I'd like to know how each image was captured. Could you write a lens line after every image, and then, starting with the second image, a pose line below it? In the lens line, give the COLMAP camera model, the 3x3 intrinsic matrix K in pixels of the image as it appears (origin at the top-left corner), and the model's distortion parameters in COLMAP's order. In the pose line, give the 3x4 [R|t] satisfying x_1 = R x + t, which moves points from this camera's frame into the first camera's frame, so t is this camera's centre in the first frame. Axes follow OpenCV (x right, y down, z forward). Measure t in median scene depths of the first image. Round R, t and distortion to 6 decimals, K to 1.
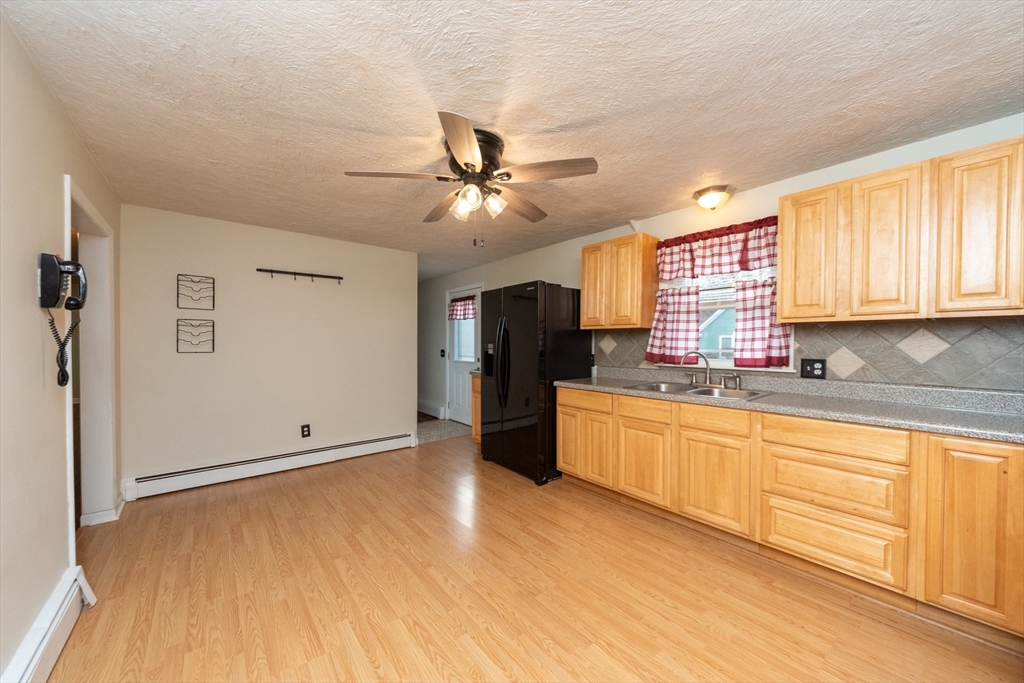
lens RADIAL K [[371.1, 0, 511.2], [0, 371.1, 347.1], [0, 0, 1]] dist [0.000827, -0.000080]
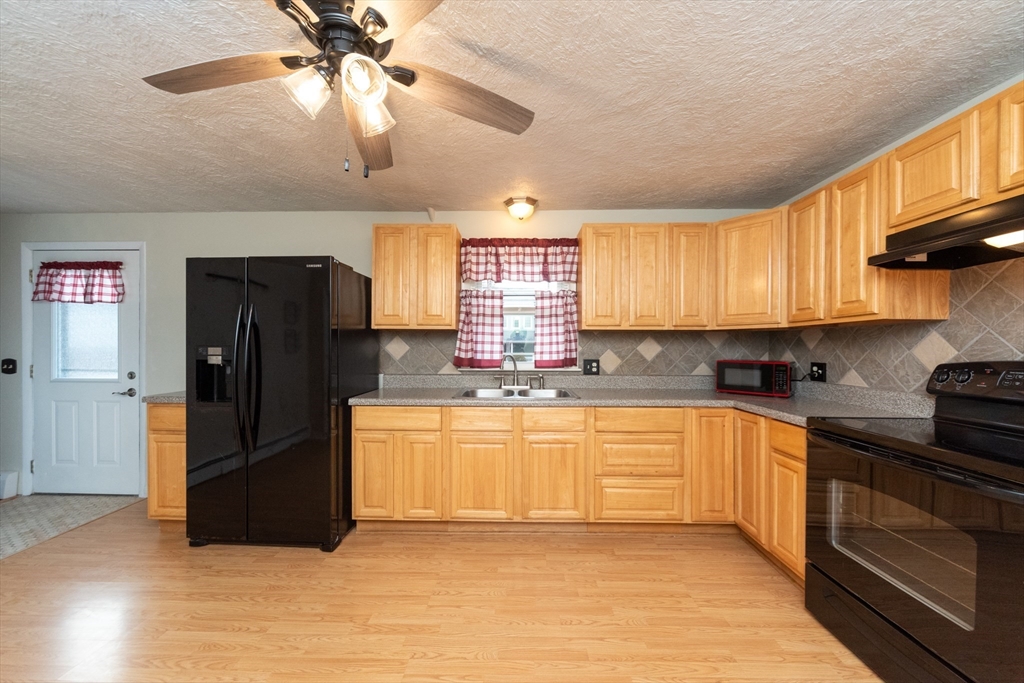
lens RADIAL K [[371.1, 0, 511.2], [0, 371.1, 347.1], [0, 0, 1]] dist [0.000827, -0.000080]
pose [[0.651340, 0.001184, 0.758785, -0.249255], [0.007291, 0.999943, -0.007820, -0.001073], [-0.758751, 0.010626, 0.651295, 0.311458]]
